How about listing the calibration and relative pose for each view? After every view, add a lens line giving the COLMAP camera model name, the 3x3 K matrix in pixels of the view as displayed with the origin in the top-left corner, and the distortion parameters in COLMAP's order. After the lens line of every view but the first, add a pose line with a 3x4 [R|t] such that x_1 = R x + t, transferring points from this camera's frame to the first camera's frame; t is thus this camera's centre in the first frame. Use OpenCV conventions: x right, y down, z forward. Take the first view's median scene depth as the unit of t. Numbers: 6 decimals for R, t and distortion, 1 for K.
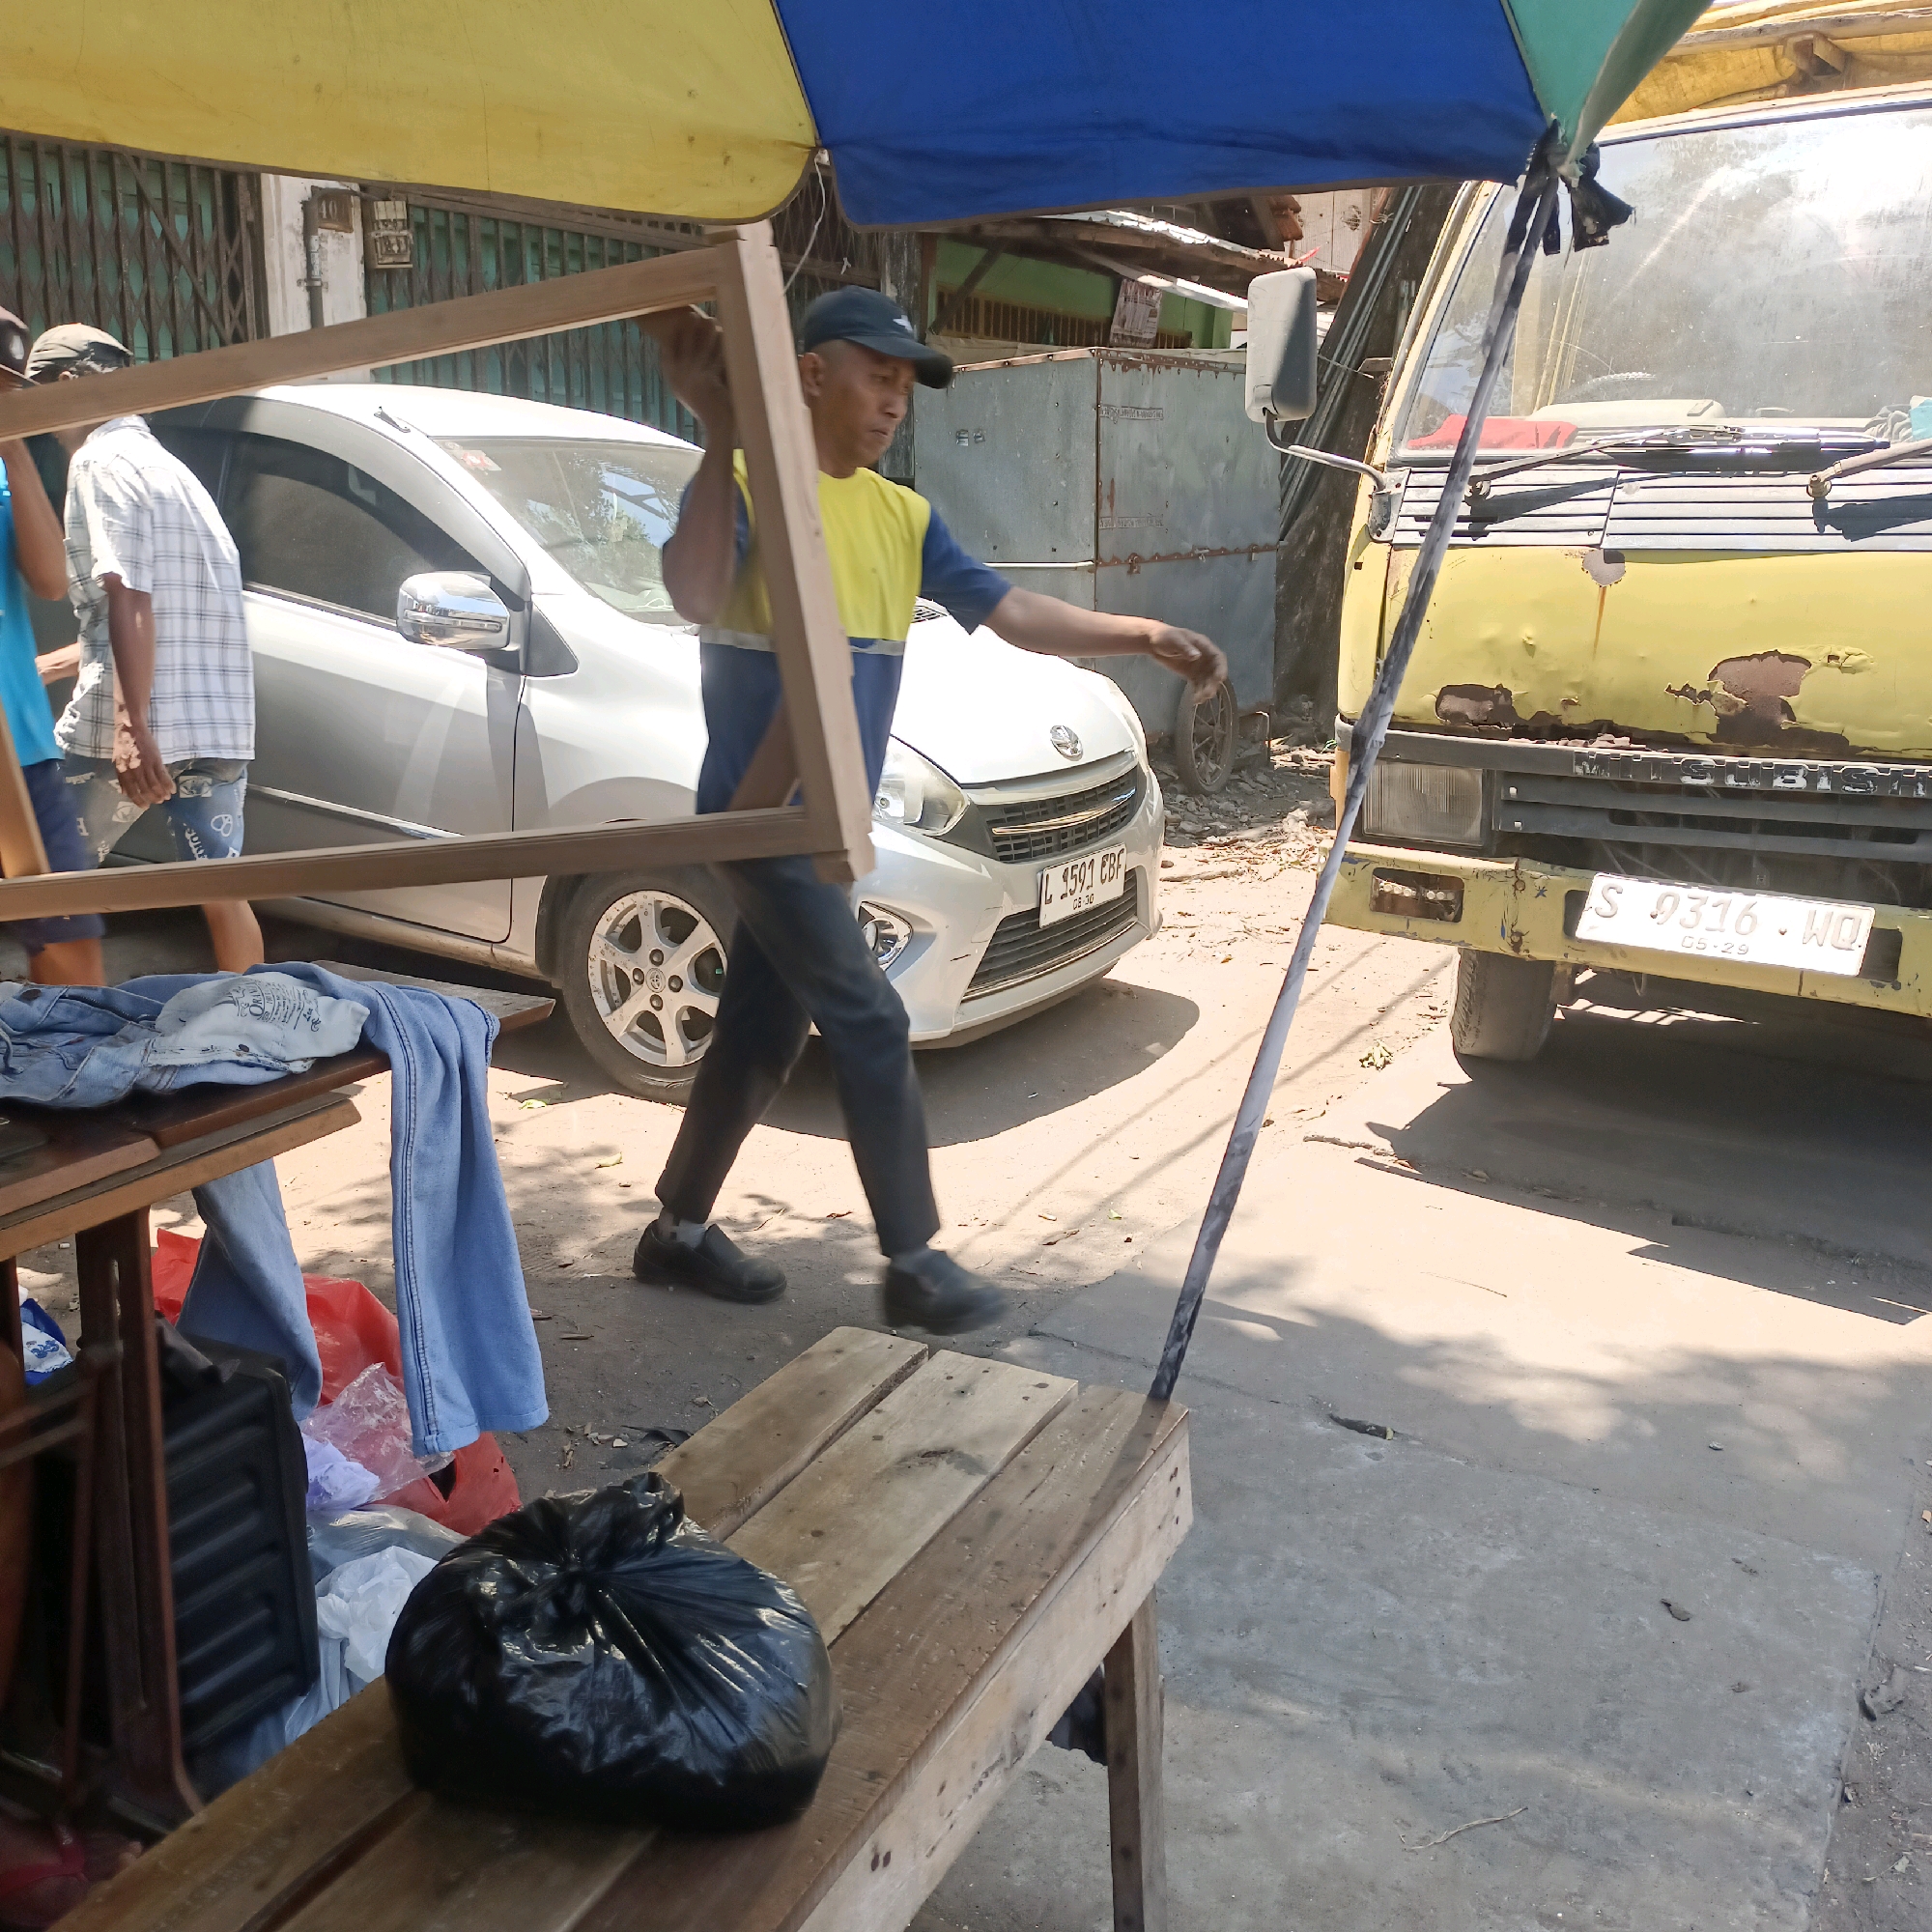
lens RADIAL K [[1804.9, 0, 970.4], [0, 1804.9, 952.6], [0, 0, 1]] dist [0.117730, -0.201003]
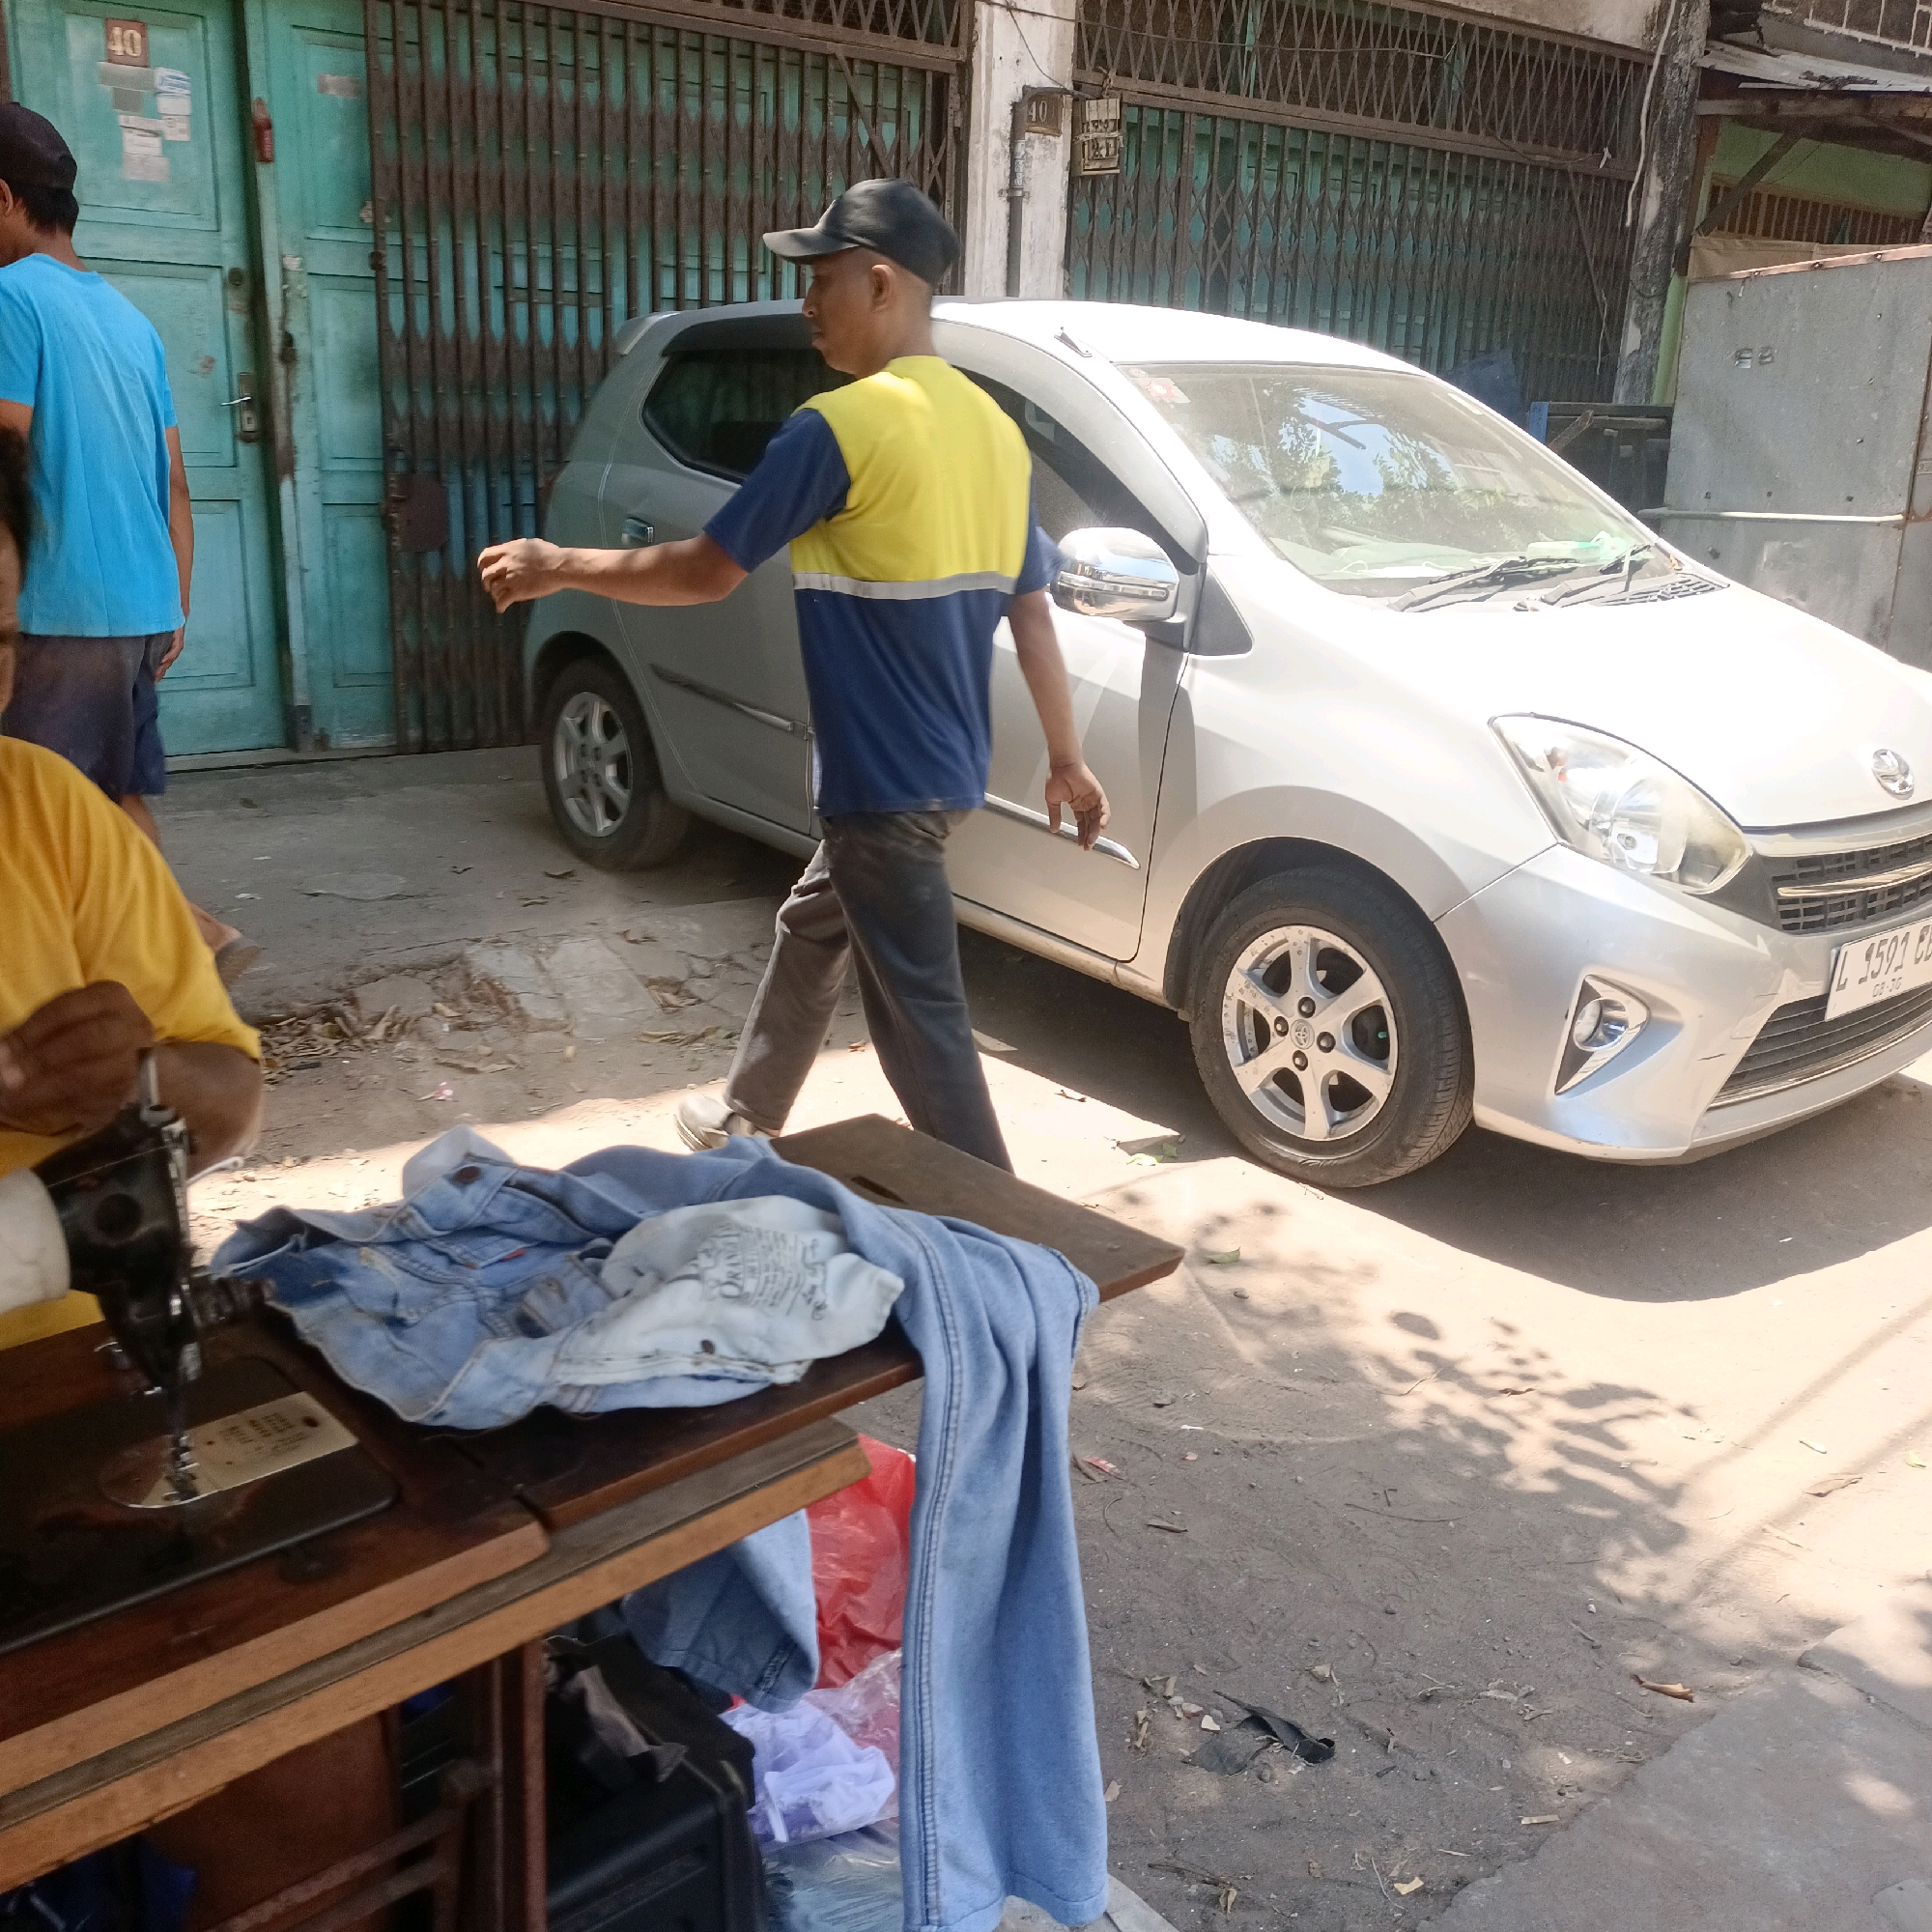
lens RADIAL K [[1806.6, 0, 970.5], [0, 1806.6, 975.1], [0, 0, 1]] dist [0.122539, -0.215831]
pose [[0.937545, 0.113570, -0.328804, -0.052666], [-0.097134, 0.993078, 0.066045, -0.056681], [0.334028, -0.029982, 0.942086, 0.195613]]
